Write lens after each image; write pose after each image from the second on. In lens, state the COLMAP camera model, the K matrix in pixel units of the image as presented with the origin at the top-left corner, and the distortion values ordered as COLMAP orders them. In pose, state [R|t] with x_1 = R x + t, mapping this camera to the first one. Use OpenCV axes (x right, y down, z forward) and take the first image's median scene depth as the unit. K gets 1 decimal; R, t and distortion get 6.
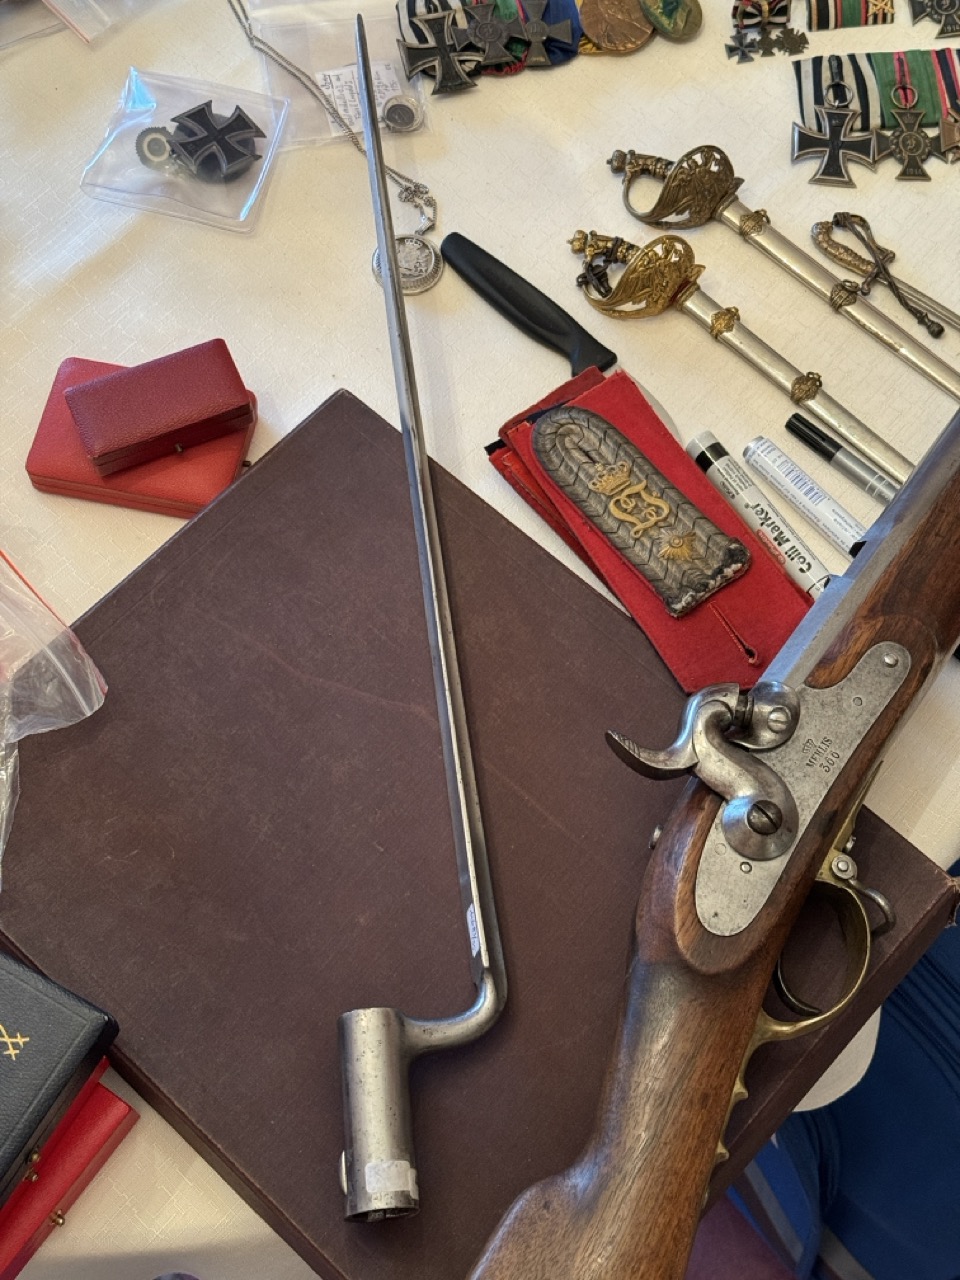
lens RADIAL K [[1798.7, 0, 479.1], [0, 1798.7, 610.5], [0, 0, 1]] dist [0.112272, -0.059301]
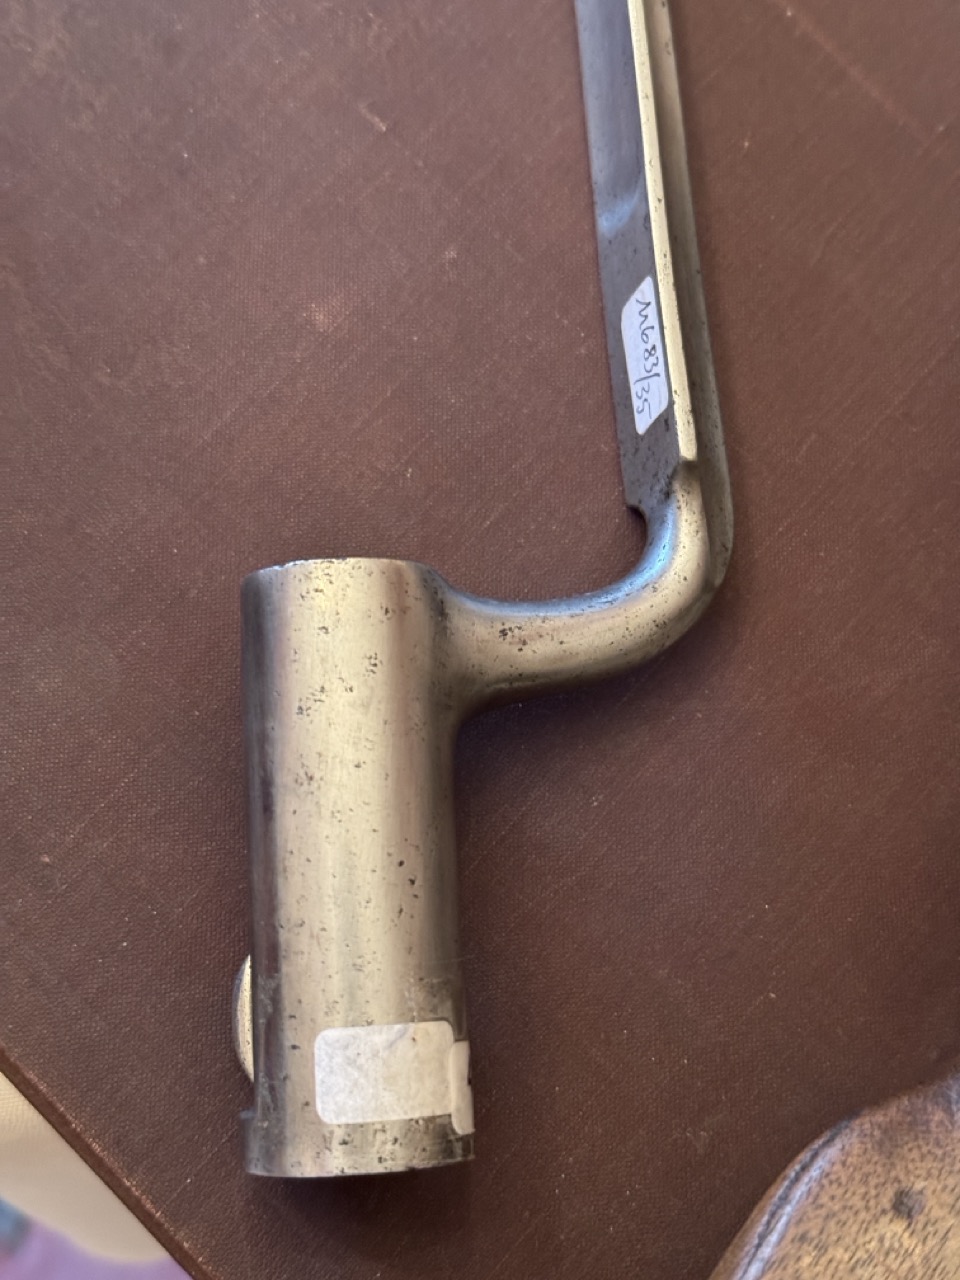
lens RADIAL K [[1798.7, 0, 479.1], [0, 1798.7, 610.5], [0, 0, 1]] dist [0.112272, -0.059301]
pose [[0.997137, 0.052860, 0.054079, -0.052059], [-0.064076, 0.970373, 0.232961, 0.149145], [-0.040162, -0.235759, 0.970981, 0.669122]]
